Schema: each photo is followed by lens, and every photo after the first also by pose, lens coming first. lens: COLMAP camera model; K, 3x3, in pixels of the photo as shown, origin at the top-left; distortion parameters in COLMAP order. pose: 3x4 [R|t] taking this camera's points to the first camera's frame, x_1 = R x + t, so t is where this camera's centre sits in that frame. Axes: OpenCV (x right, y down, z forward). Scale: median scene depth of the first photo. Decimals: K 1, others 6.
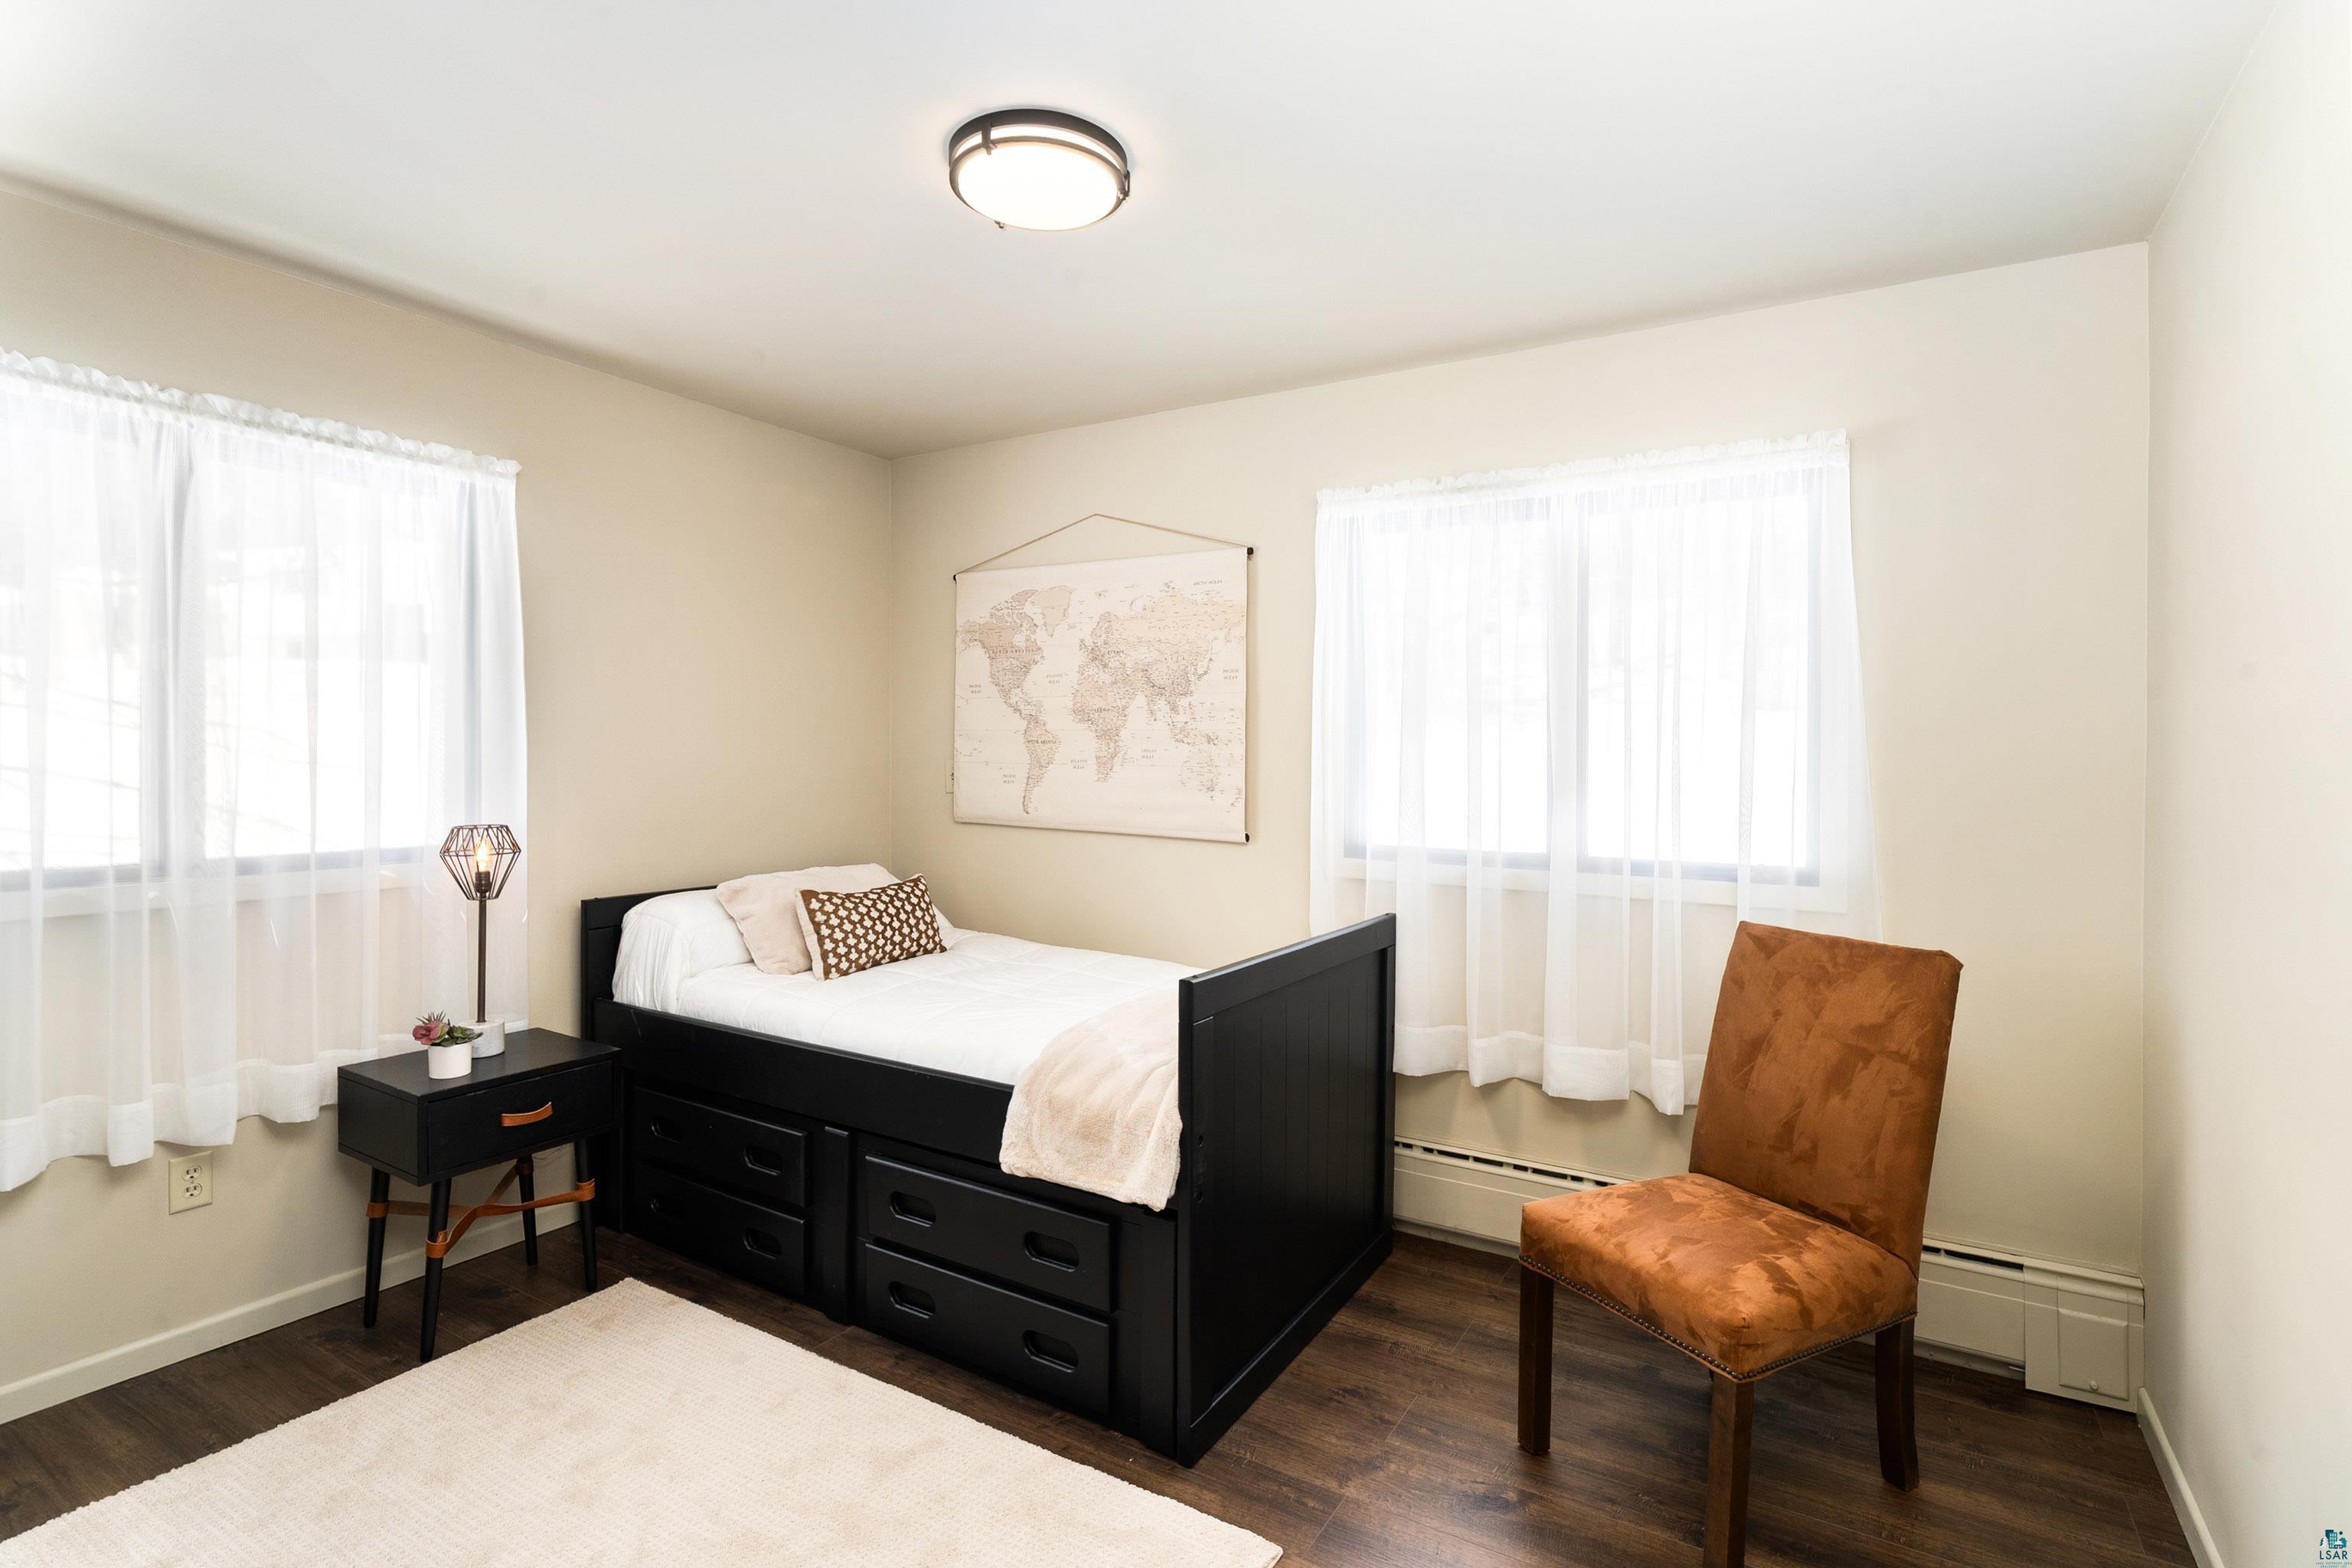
lens RADIAL K [[1134.0, 0, 1175.2], [0, 1134.0, 762.7], [0, 0, 1]] dist [0.003693, 0.000916]
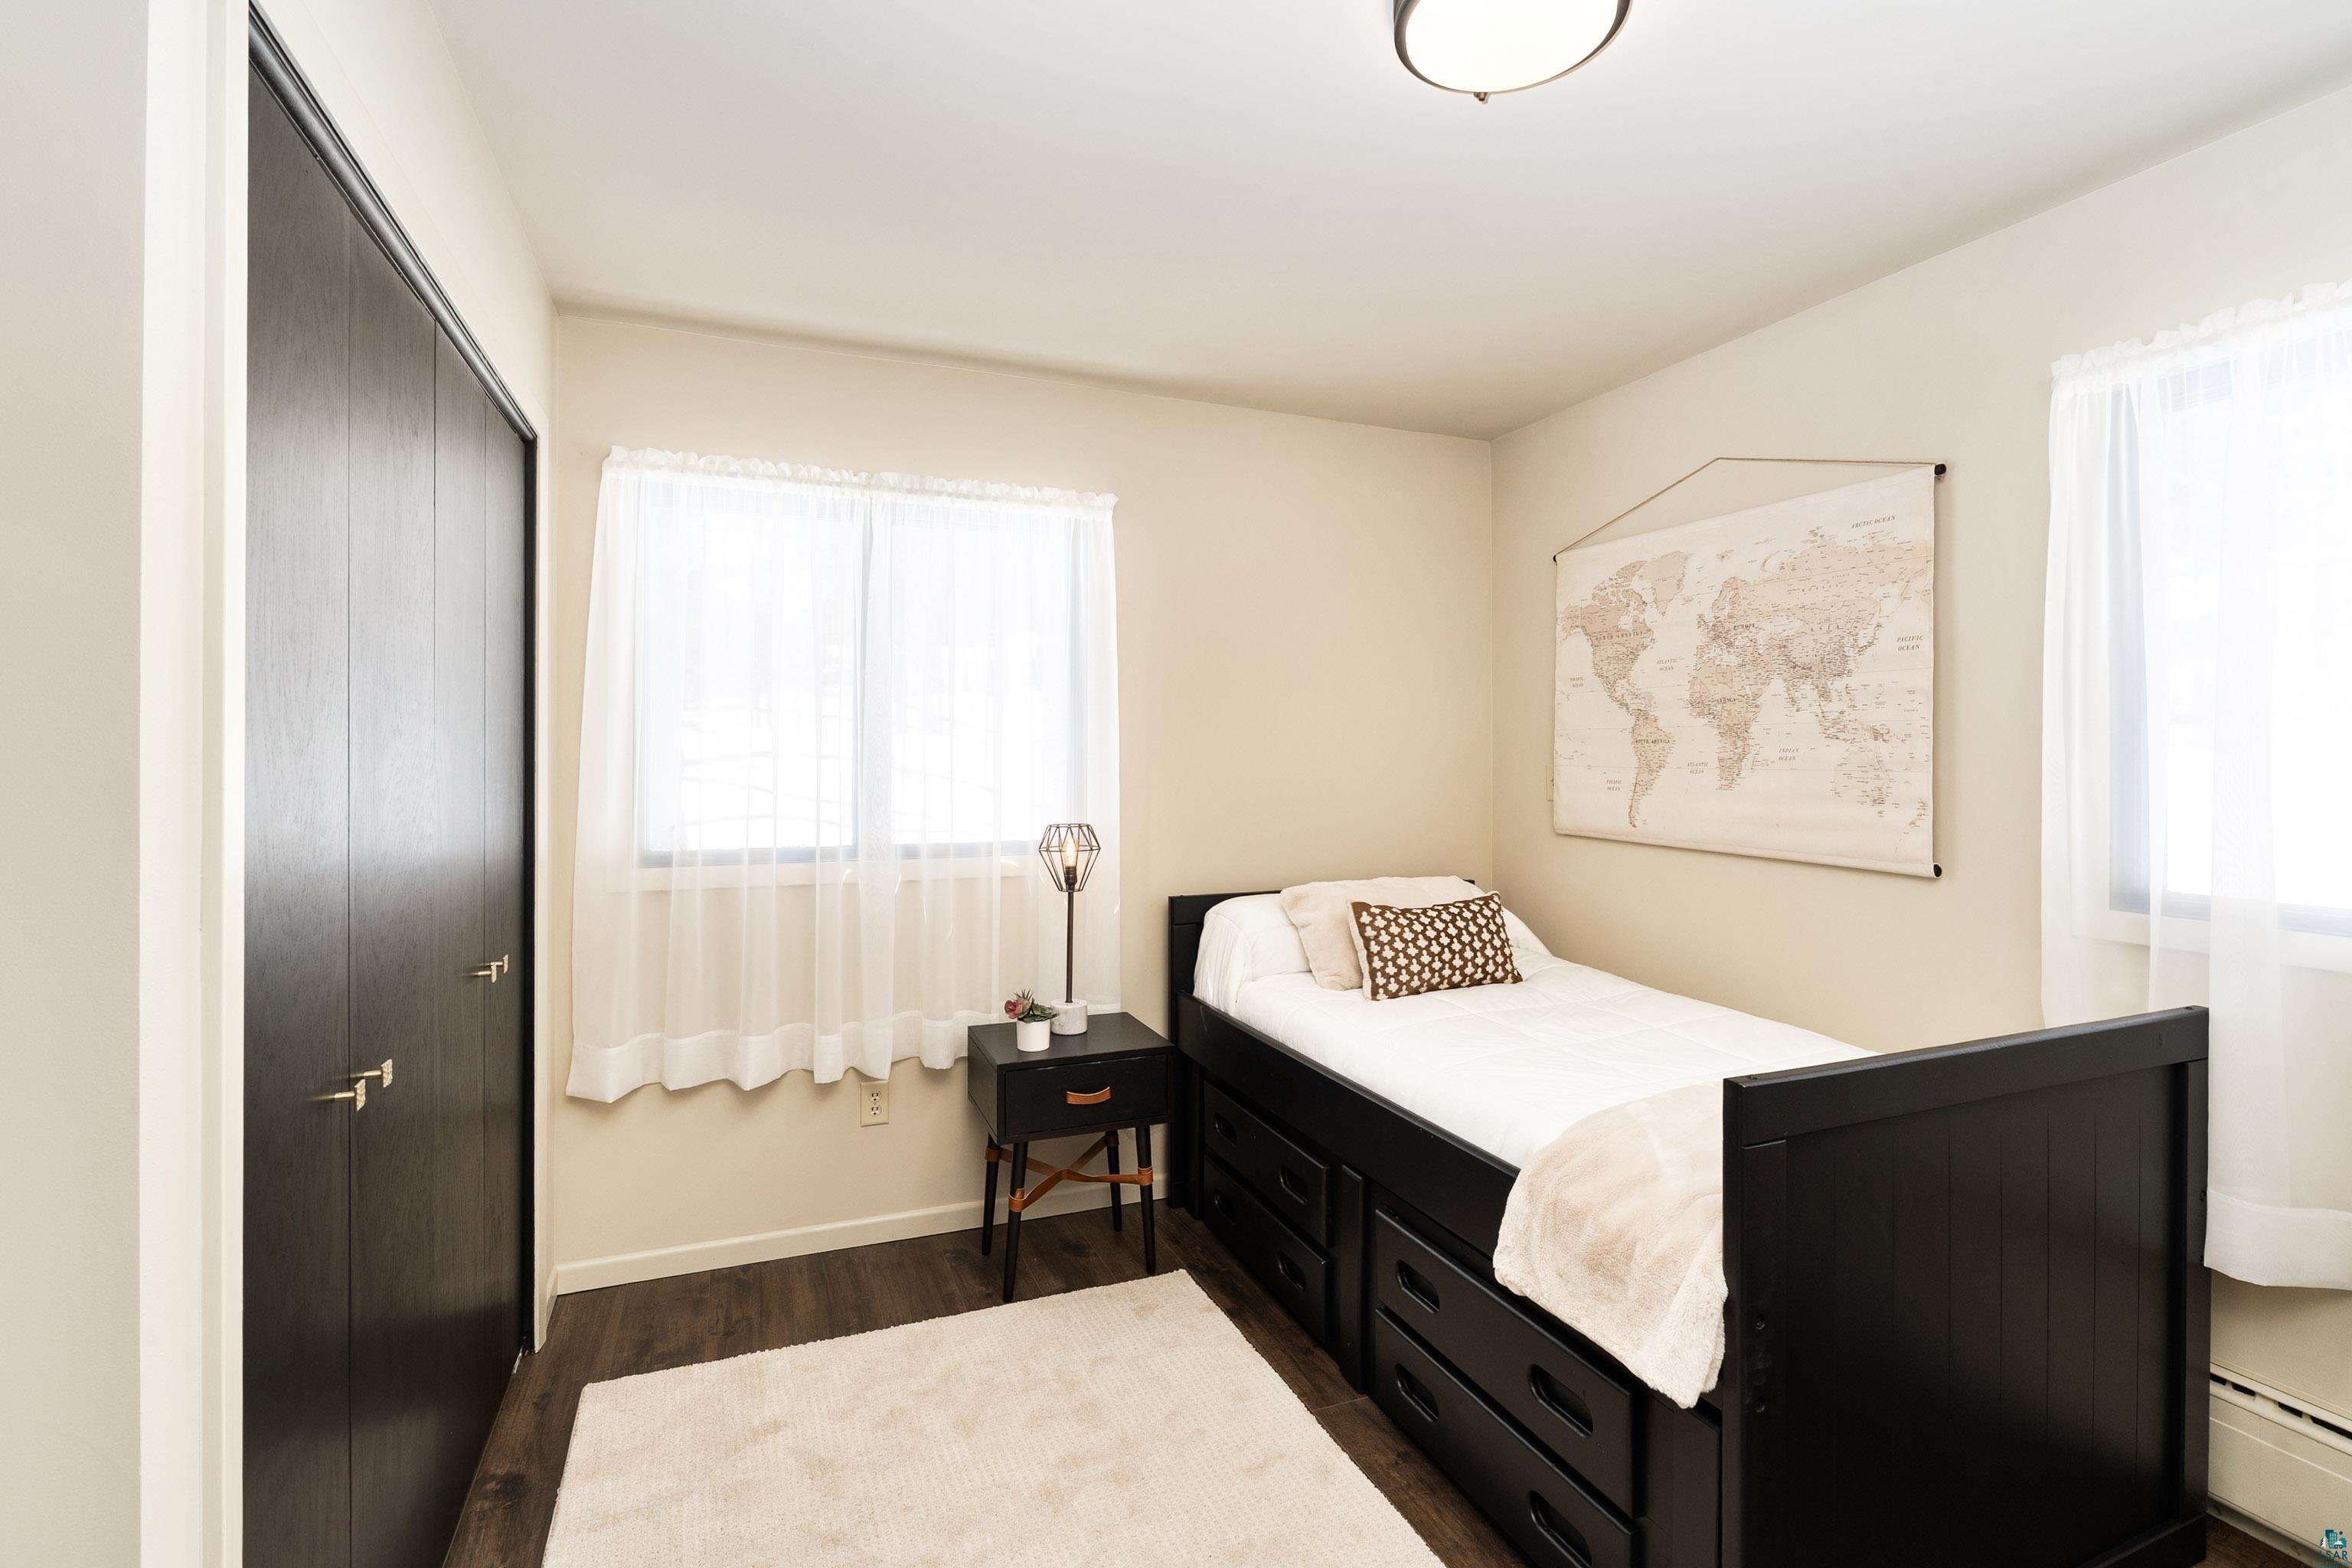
lens RADIAL K [[1082.9, 0, 1180.2], [0, 1082.9, 758.1], [0, 0, 1]] dist [-0.002803, 0.001319]
pose [[0.808941, -0.007083, -0.587847, 0.090293], [0.001890, 0.999954, -0.009448, 0.001082], [0.587887, 0.006531, 0.808917, 0.195307]]
